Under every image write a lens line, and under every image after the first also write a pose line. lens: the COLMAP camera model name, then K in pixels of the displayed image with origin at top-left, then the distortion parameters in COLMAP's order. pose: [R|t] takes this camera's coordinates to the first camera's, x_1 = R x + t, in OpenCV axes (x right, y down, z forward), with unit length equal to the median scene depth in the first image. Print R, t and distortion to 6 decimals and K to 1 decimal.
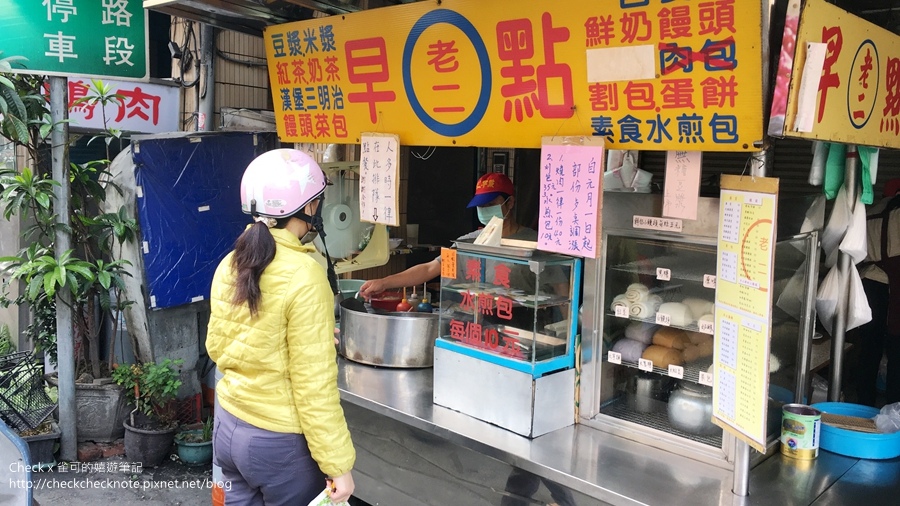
lens RADIAL K [[767.0, 0, 450.0], [0, 767.0, 253.0], [0, 0, 1]] dist [0.054691, -0.000238]
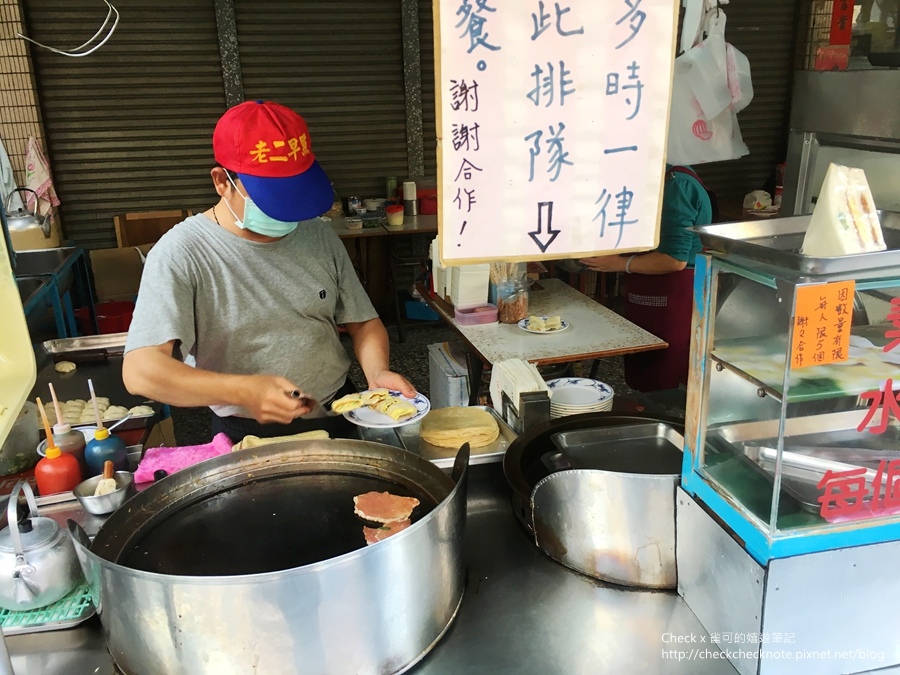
lens RADIAL K [[766.7, 0, 450.0], [0, 766.7, 337.5], [0, 0, 1]] dist [0.083879, -0.114828]
pose [[0.551033, -0.311582, 0.774132, -0.351636], [0.151797, 0.949626, 0.274167, -0.097013], [-0.820561, -0.033564, 0.570572, 0.922612]]
